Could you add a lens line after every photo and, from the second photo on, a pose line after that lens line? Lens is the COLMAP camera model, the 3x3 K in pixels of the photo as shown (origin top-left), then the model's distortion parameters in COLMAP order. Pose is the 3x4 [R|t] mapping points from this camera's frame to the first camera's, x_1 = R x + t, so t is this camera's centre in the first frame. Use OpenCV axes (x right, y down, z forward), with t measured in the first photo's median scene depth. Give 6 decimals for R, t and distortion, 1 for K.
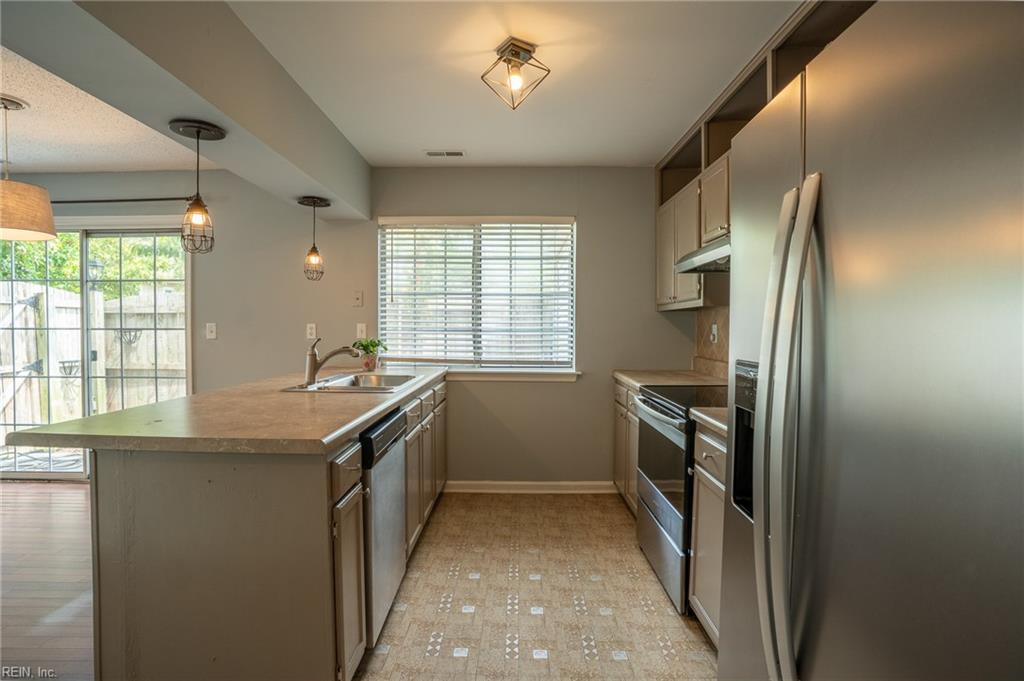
lens RADIAL K [[505.9, 0, 512.0], [0, 505.9, 340.5], [0, 0, 1]] dist [-0.072209, 0.036153]
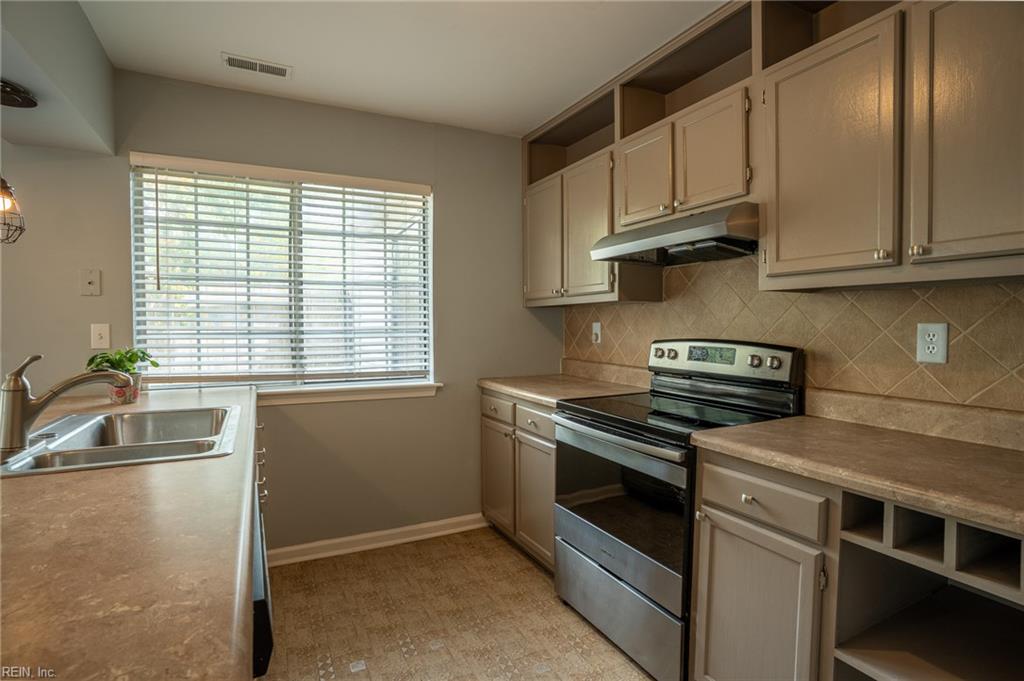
lens RADIAL K [[505.9, 0, 512.0], [0, 505.9, 340.5], [0, 0, 1]] dist [-0.072209, 0.036153]
pose [[0.888290, -0.021283, 0.458789, -0.128716], [0.018644, 0.999773, 0.010280, -0.010500], [-0.458904, -0.000578, 0.888486, 0.245982]]
